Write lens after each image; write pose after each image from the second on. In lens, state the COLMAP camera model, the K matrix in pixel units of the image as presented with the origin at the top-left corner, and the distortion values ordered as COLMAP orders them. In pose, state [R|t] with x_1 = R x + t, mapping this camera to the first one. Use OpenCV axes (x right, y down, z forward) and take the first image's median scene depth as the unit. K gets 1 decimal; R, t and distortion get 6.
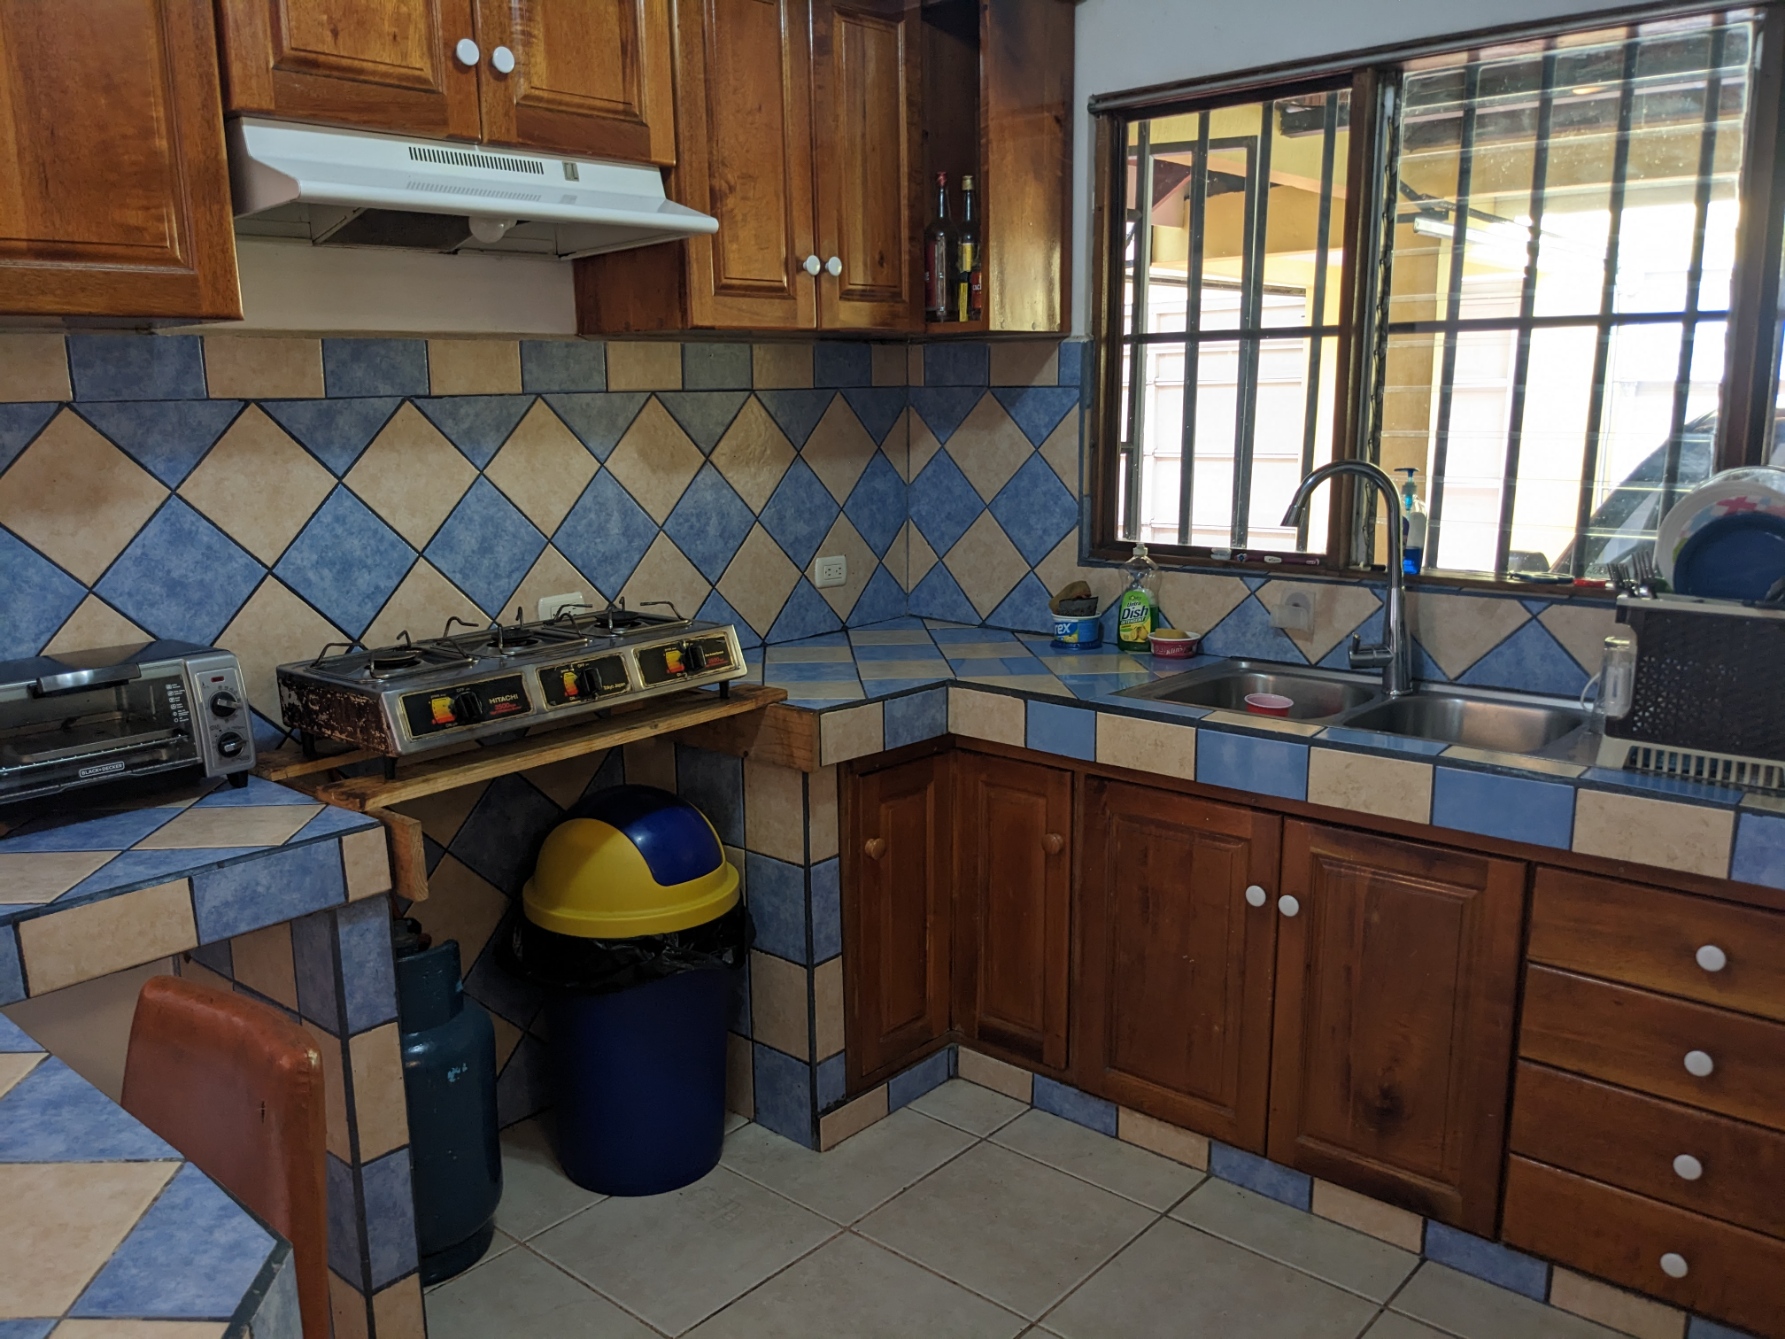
lens RADIAL K [[1414.7, 0, 889.7], [0, 1414.7, 680.0], [0, 0, 1]] dist [0.036159, -0.031870]
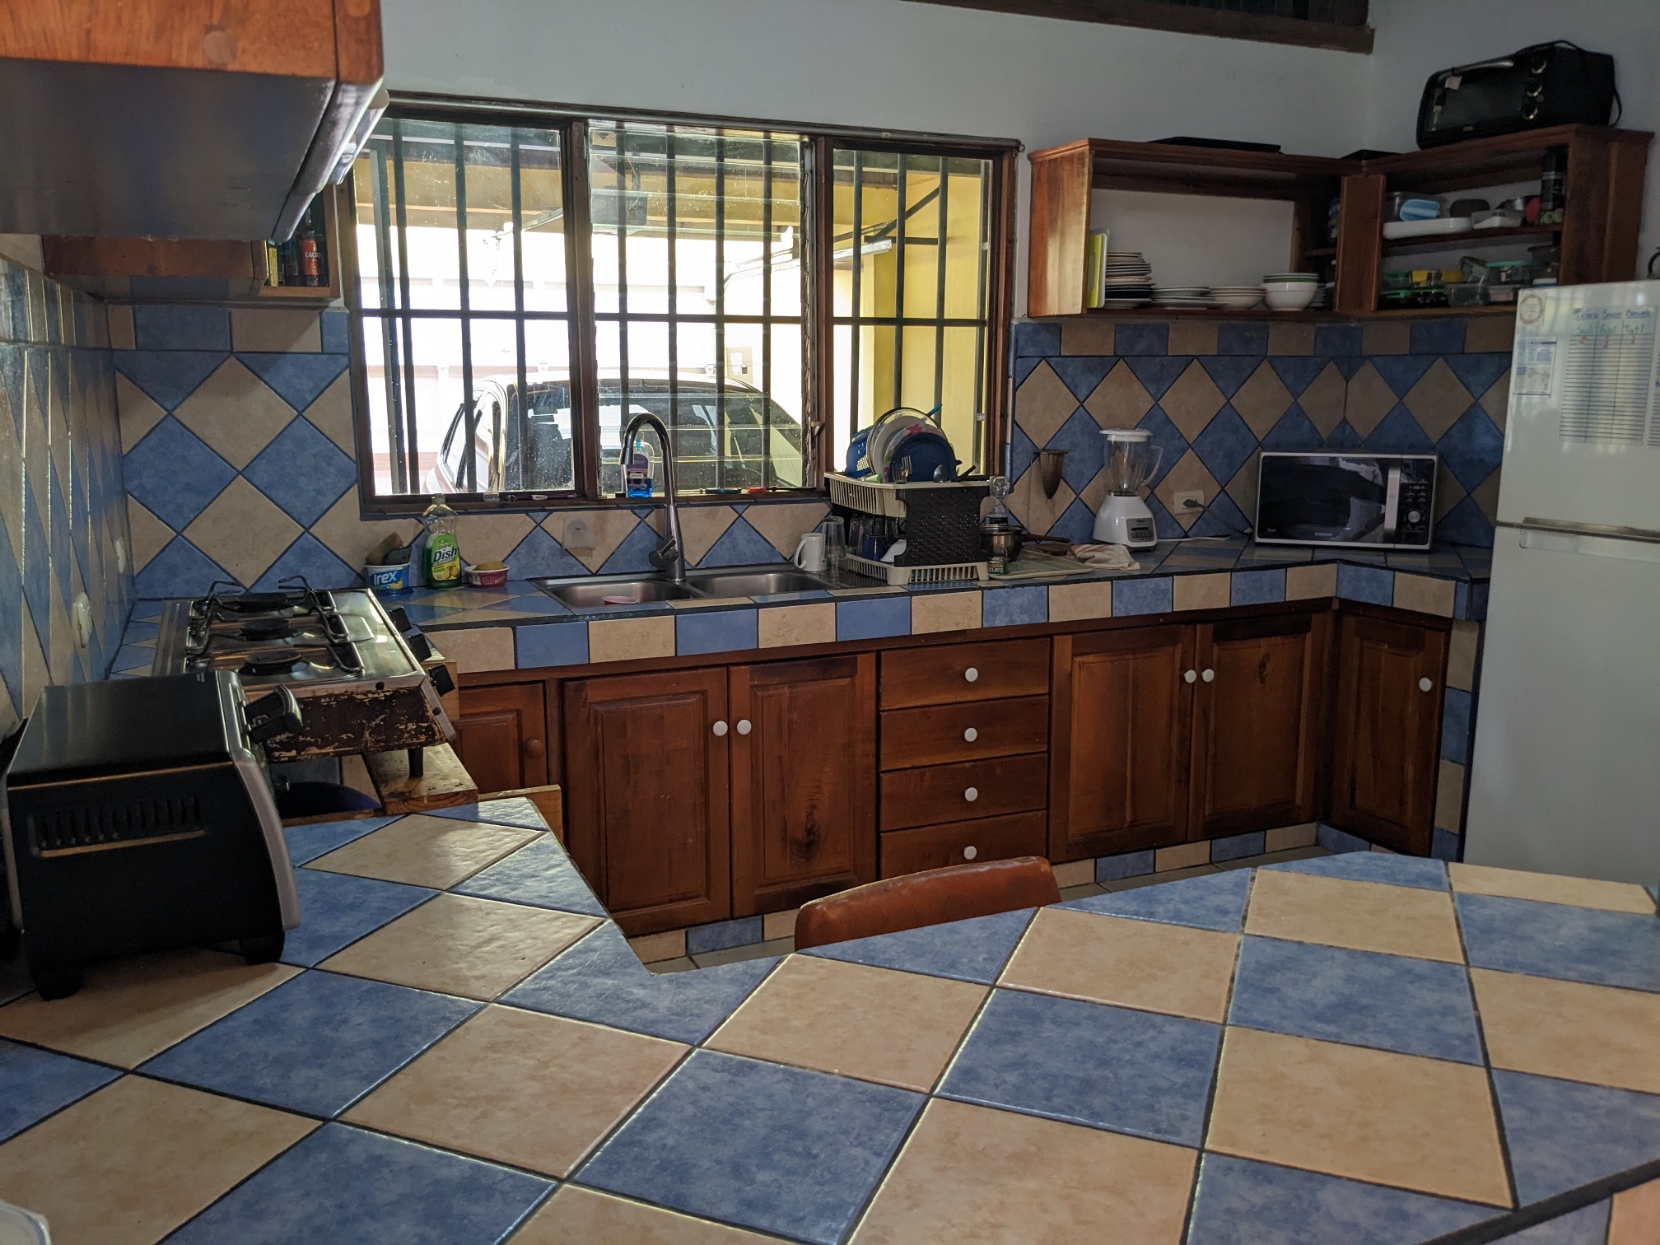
lens RADIAL K [[1315.6, 0, 826.1], [0, 1315.6, 630.6], [0, 0, 1]] dist [0.036159, -0.031870]
pose [[0.430038, -0.162306, 0.888101, -0.653987], [0.174184, 0.980141, 0.094783, -0.034850], [-0.885848, 0.113933, 0.449769, 0.262267]]
